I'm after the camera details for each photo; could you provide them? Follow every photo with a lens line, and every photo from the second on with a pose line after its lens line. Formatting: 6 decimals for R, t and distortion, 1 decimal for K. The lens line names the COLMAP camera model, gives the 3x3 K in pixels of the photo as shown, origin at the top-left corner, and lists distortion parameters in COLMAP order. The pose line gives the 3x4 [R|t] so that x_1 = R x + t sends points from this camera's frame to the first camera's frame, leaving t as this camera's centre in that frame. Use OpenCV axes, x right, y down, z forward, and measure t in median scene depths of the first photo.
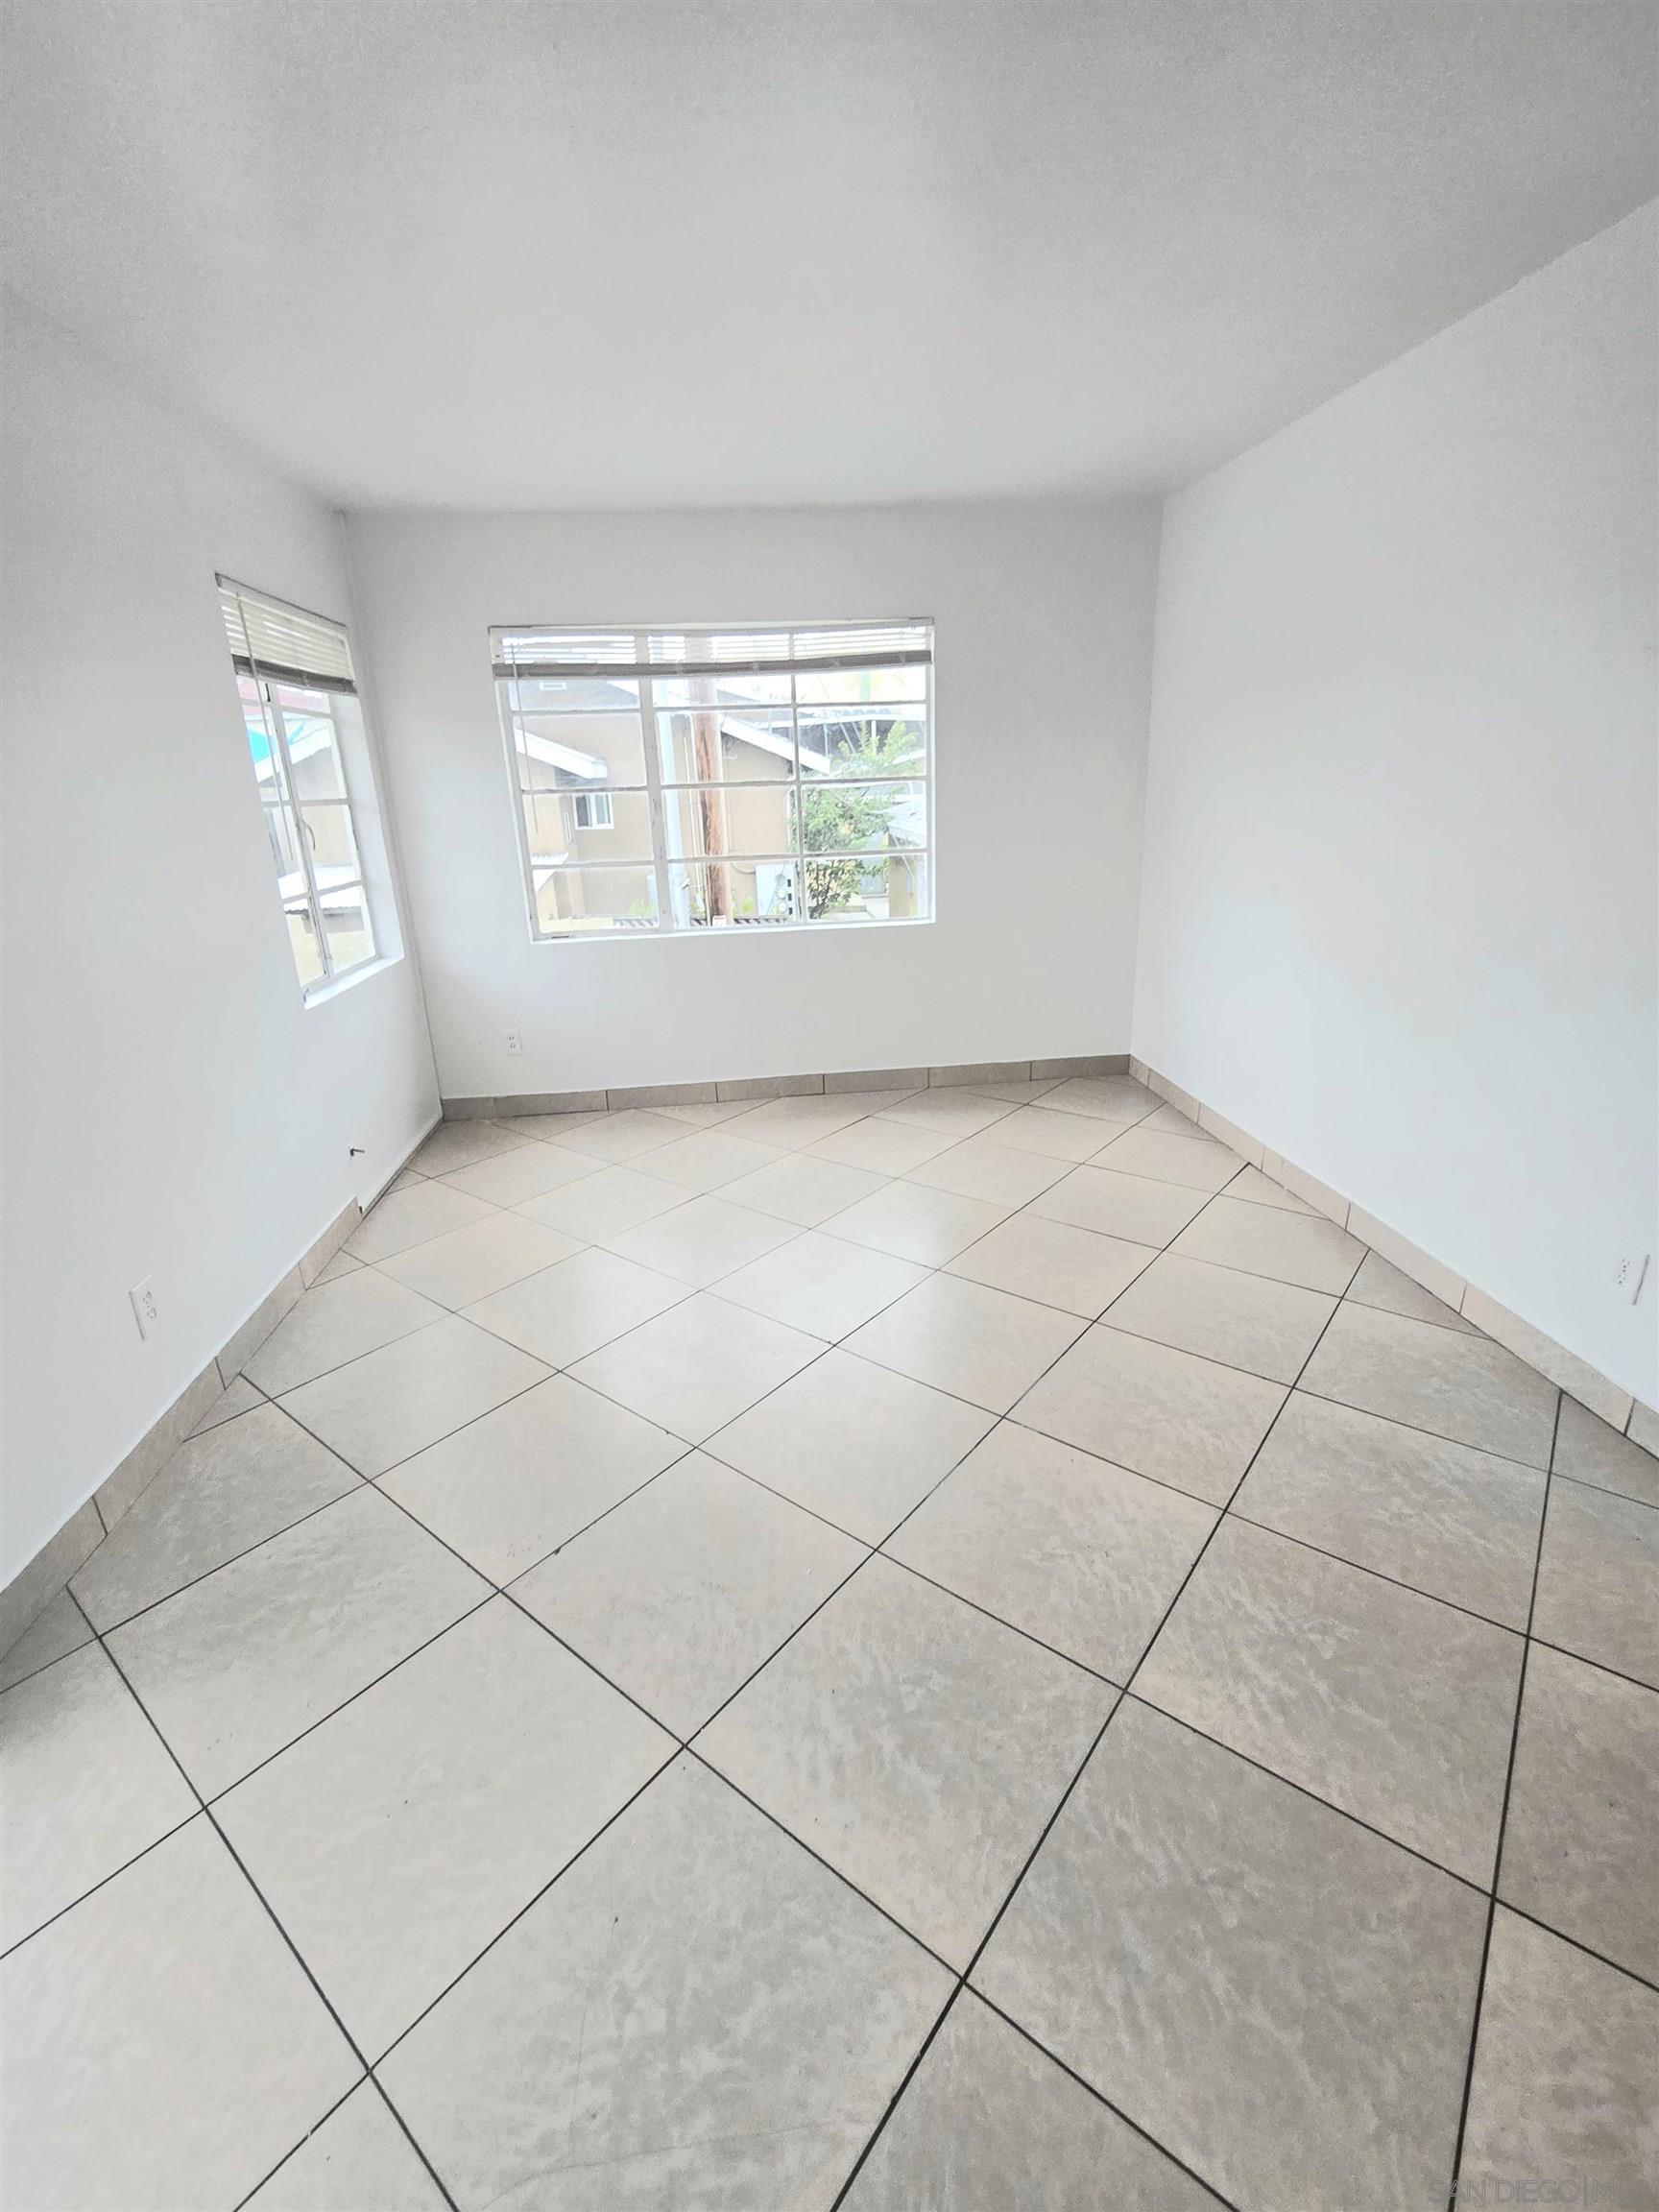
lens RADIAL K [[959.7, 0, 838.4], [0, 959.7, 1096.4], [0, 0, 1]] dist [-0.007705, 0.000550]
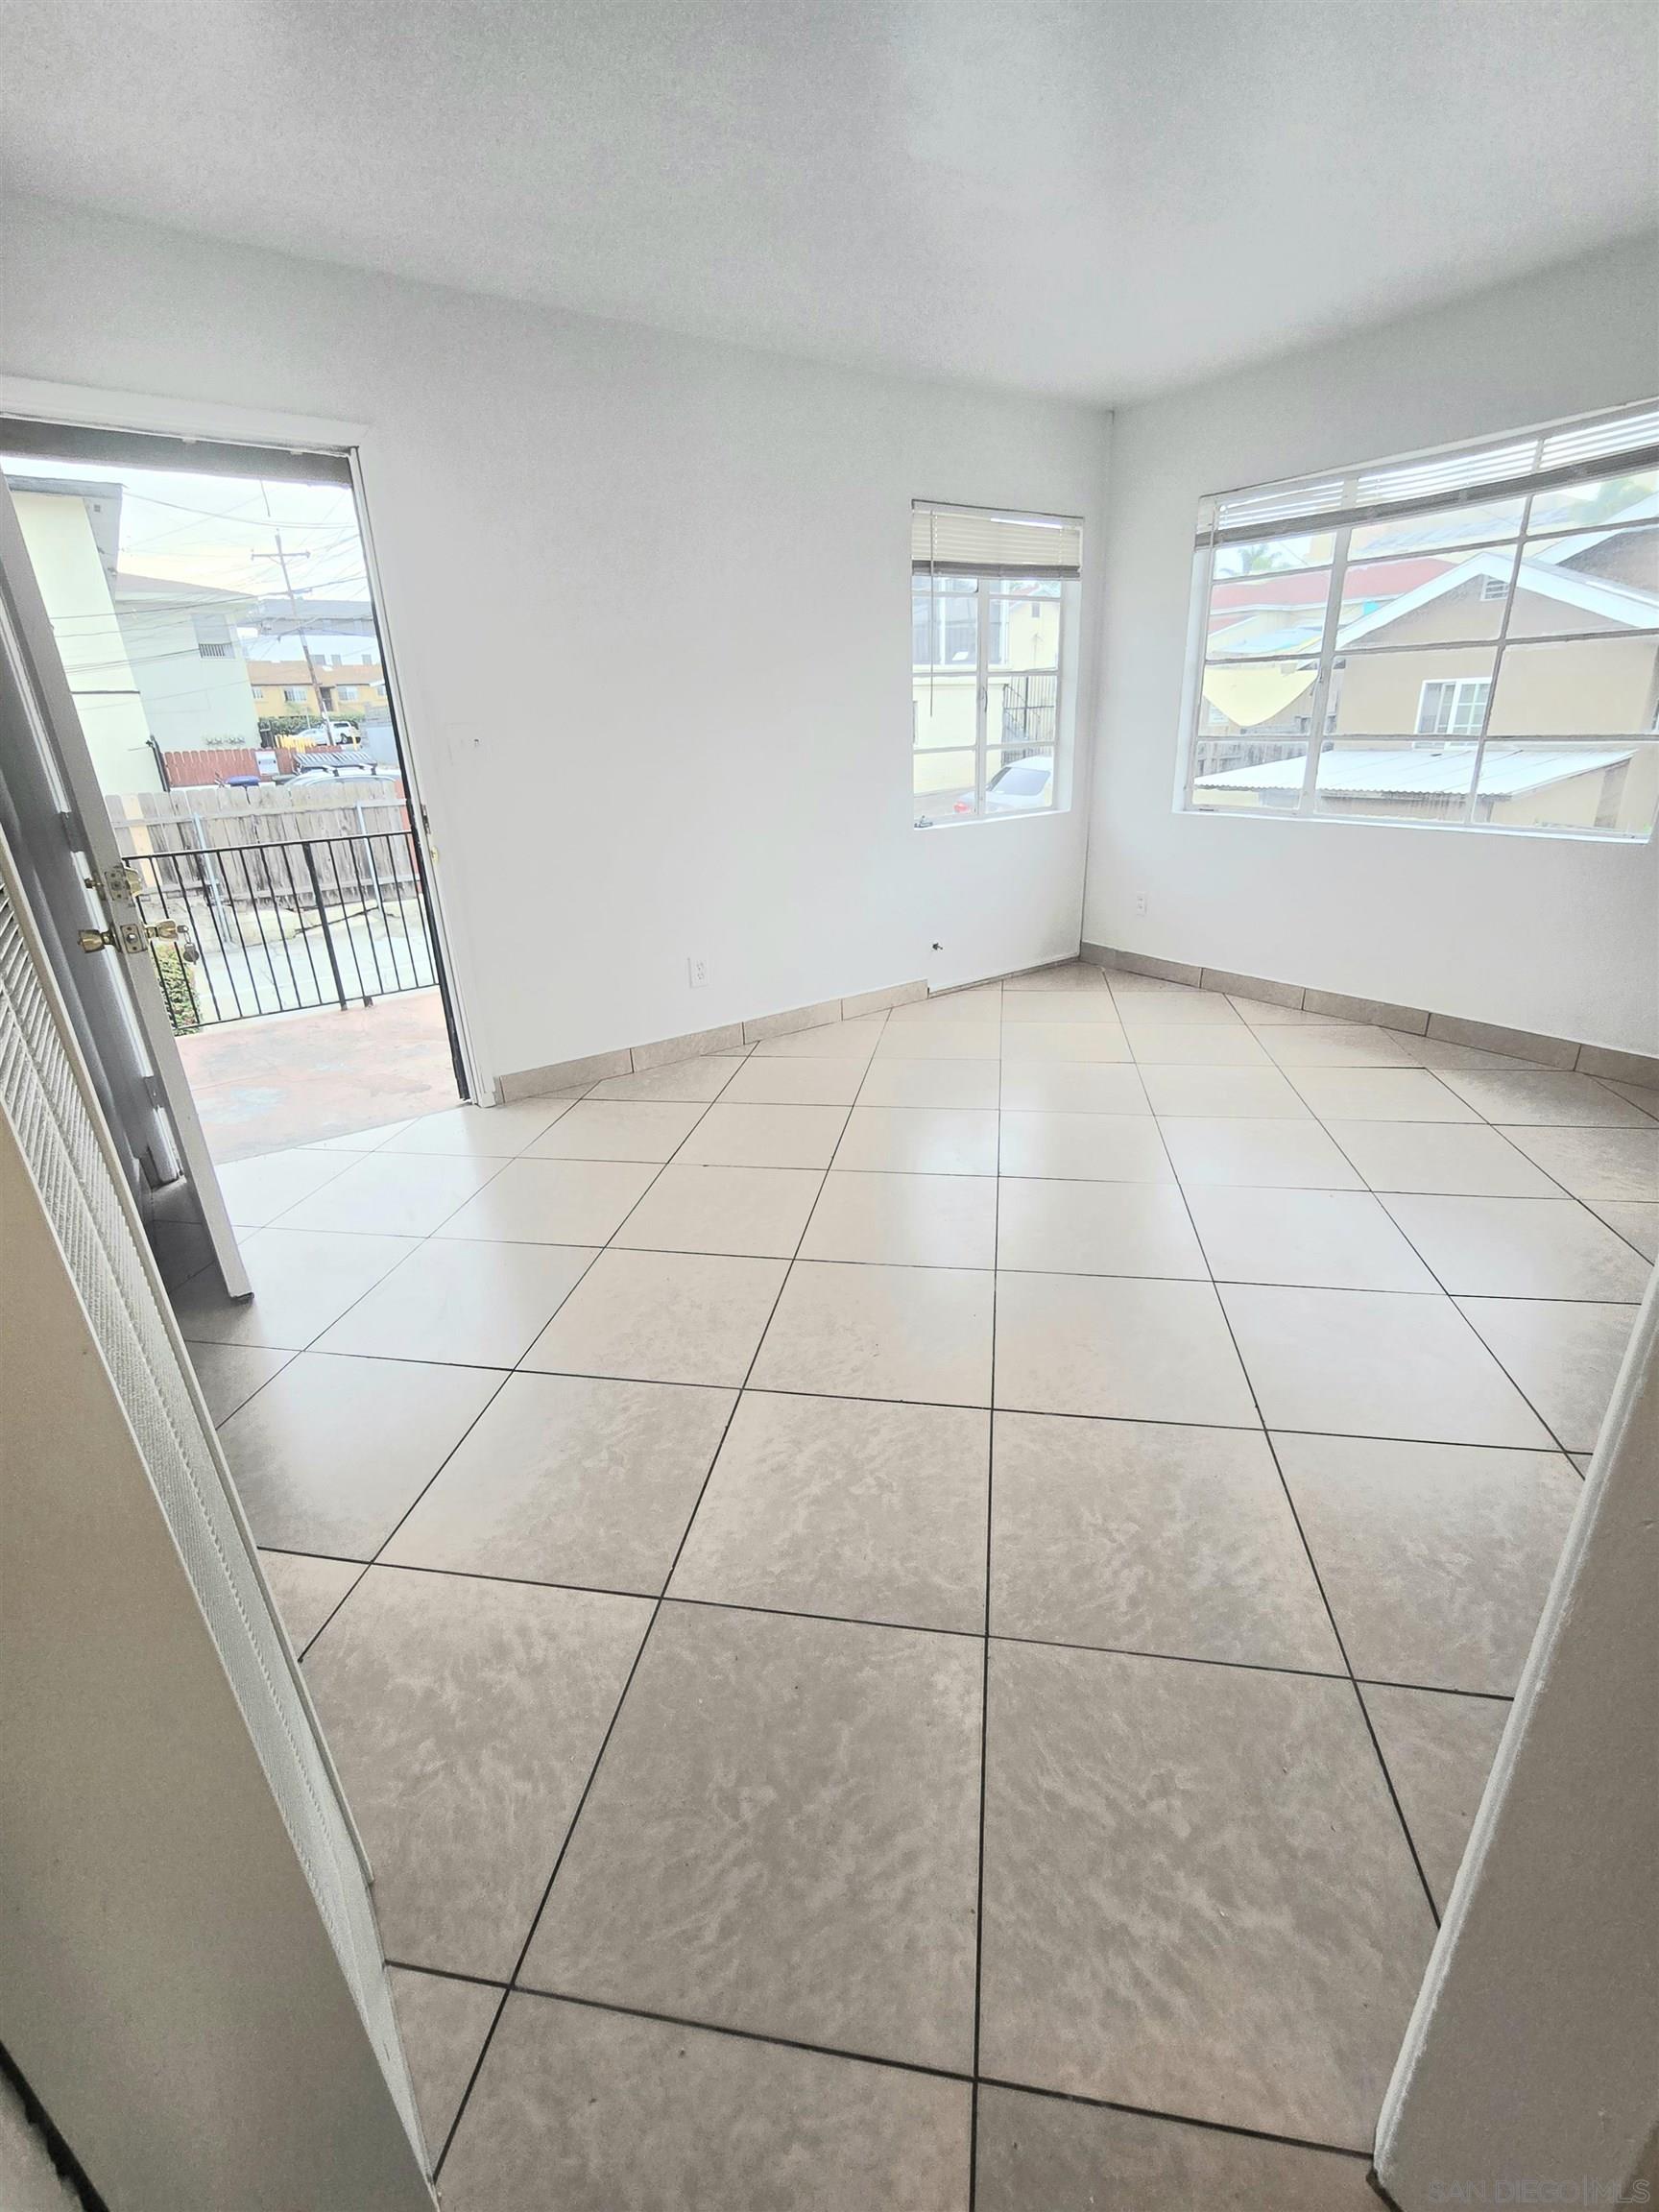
lens RADIAL K [[945.5, 0, 839.1], [0, 945.5, 1089.6], [0, 0, 1]] dist [-0.000589, 0.000060]
pose [[0.484031, 0.338304, -0.807009, 0.468834], [-0.254443, 0.936807, 0.240106, -0.030586], [0.837241, 0.089119, 0.539523, 0.161948]]
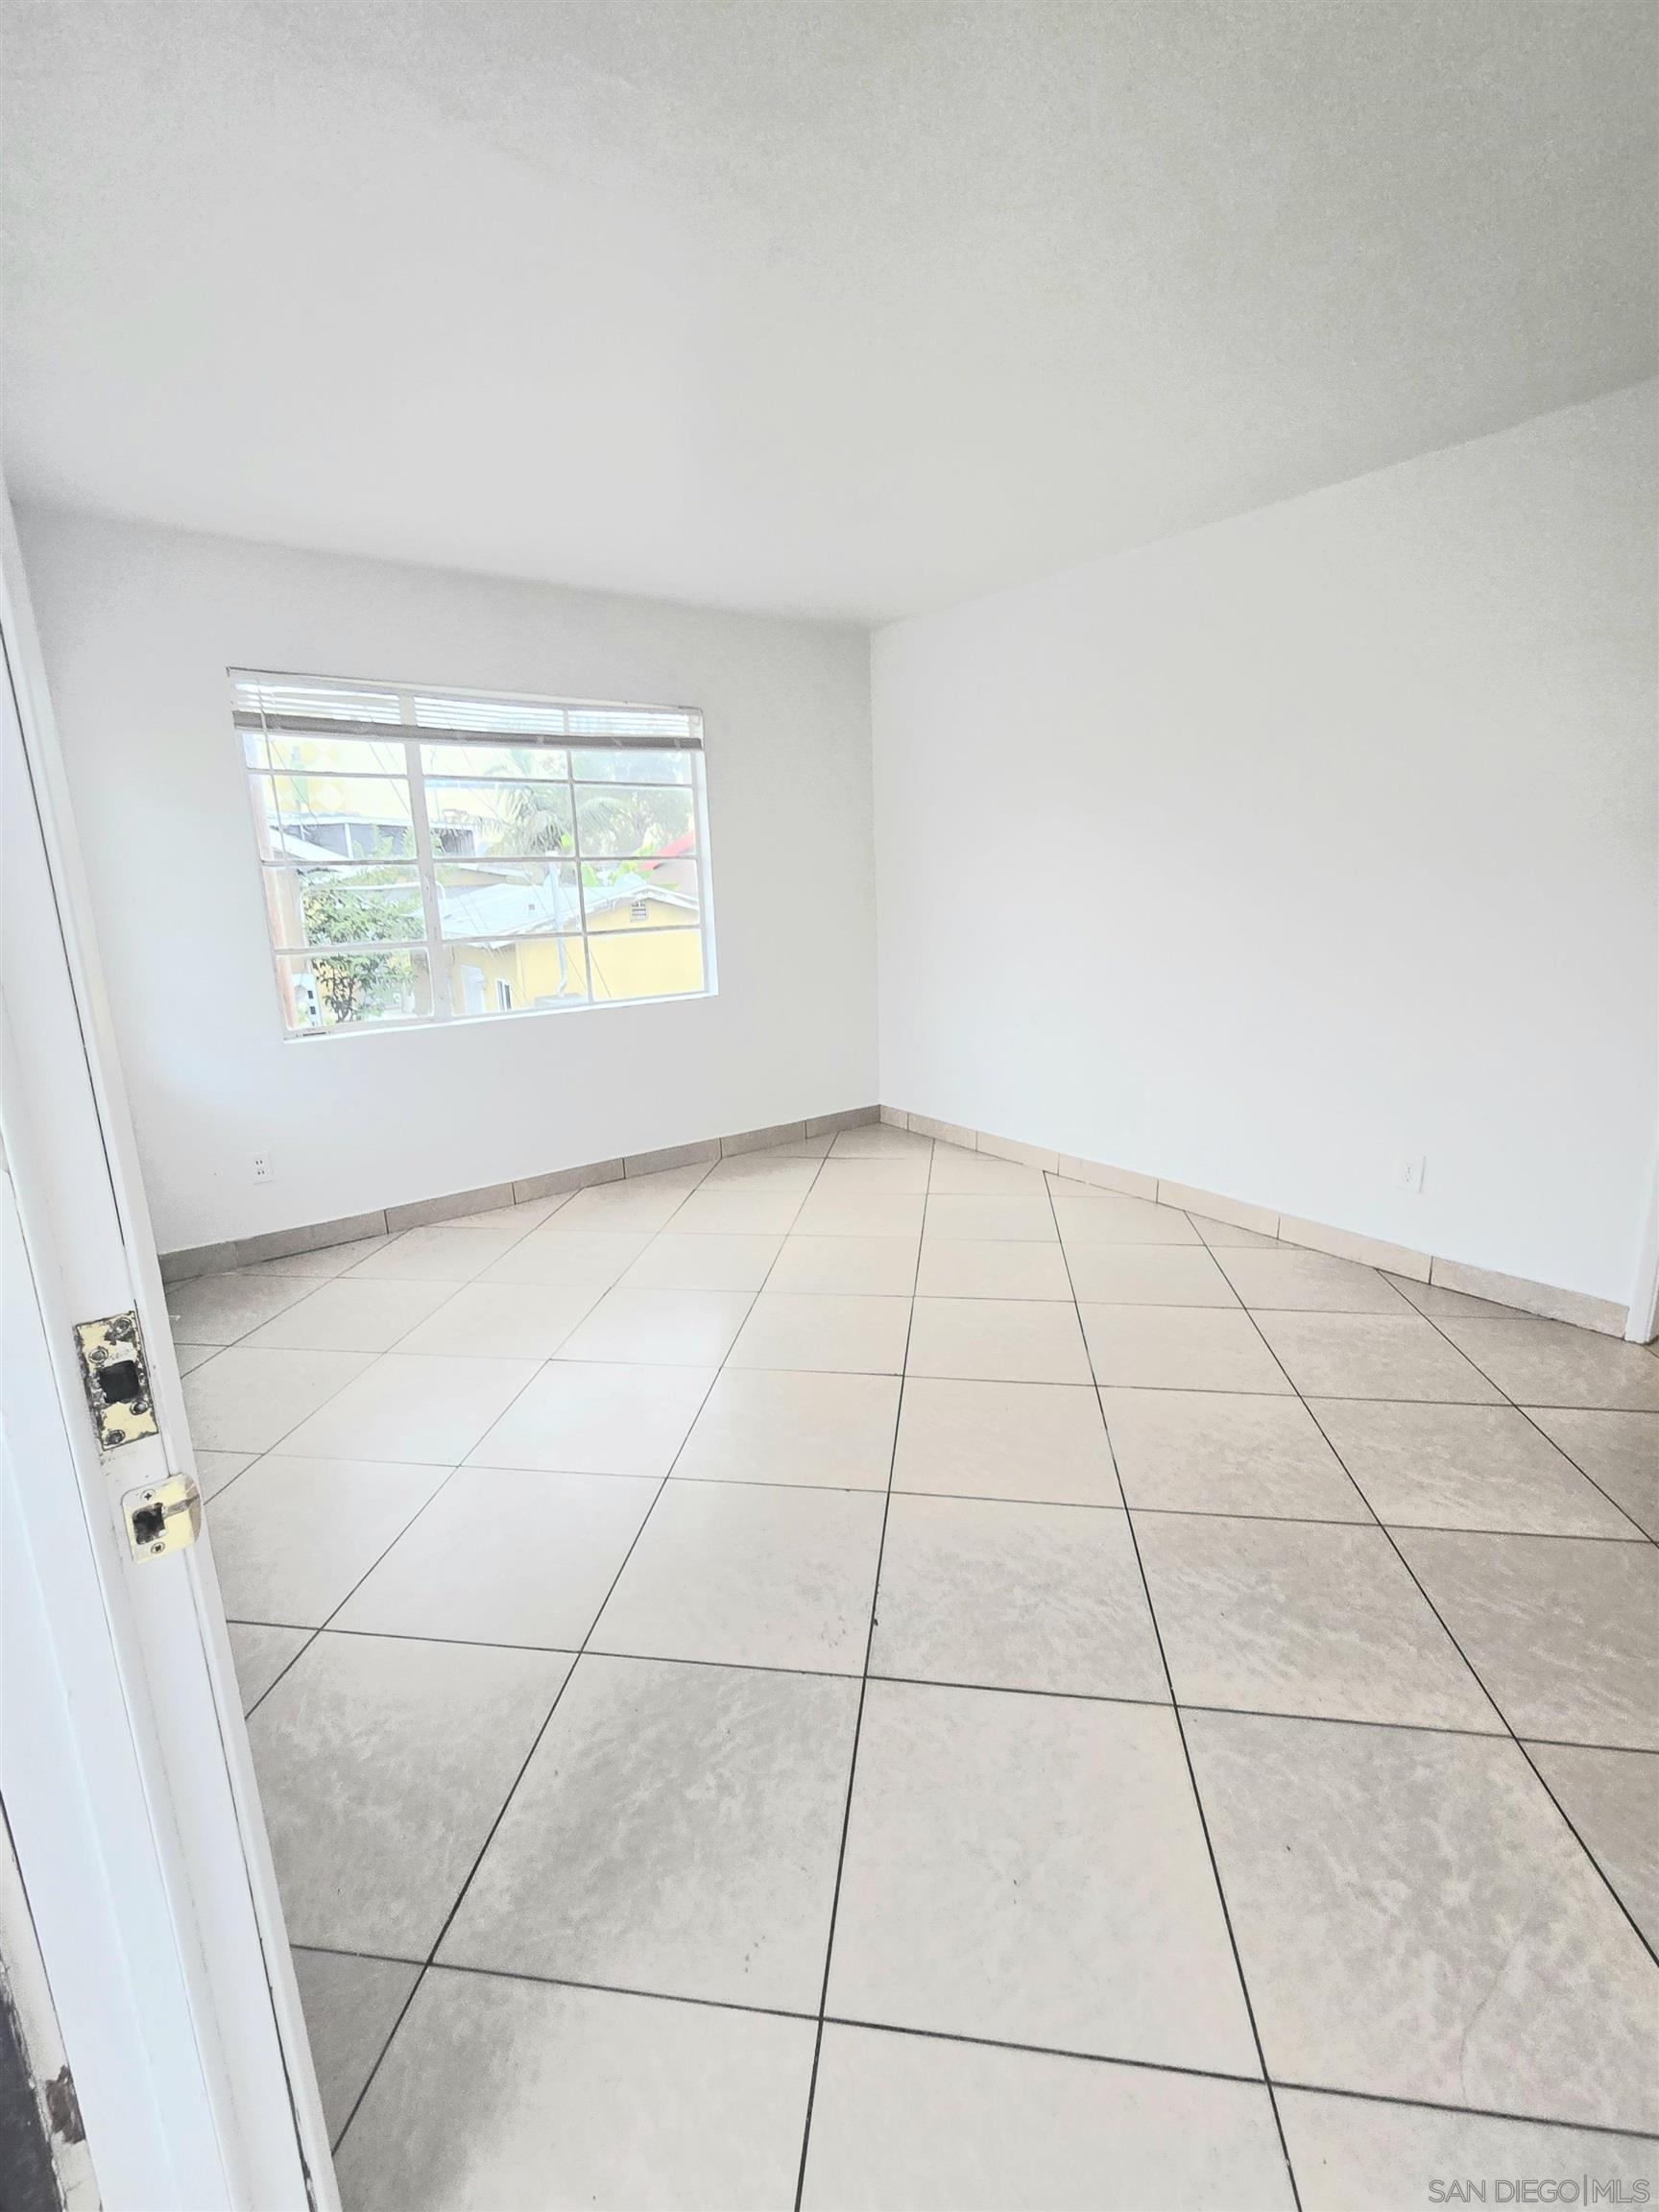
lens RADIAL K [[961.8, 0, 825.5], [0, 961.8, 1099.9], [0, 0, 1]] dist [-0.010625, -0.000036]
pose [[0.863490, -0.105881, 0.493127, -0.346869], [0.157811, 0.985343, -0.064769, 0.015654], [-0.479042, 0.133748, 0.867543, 0.074282]]
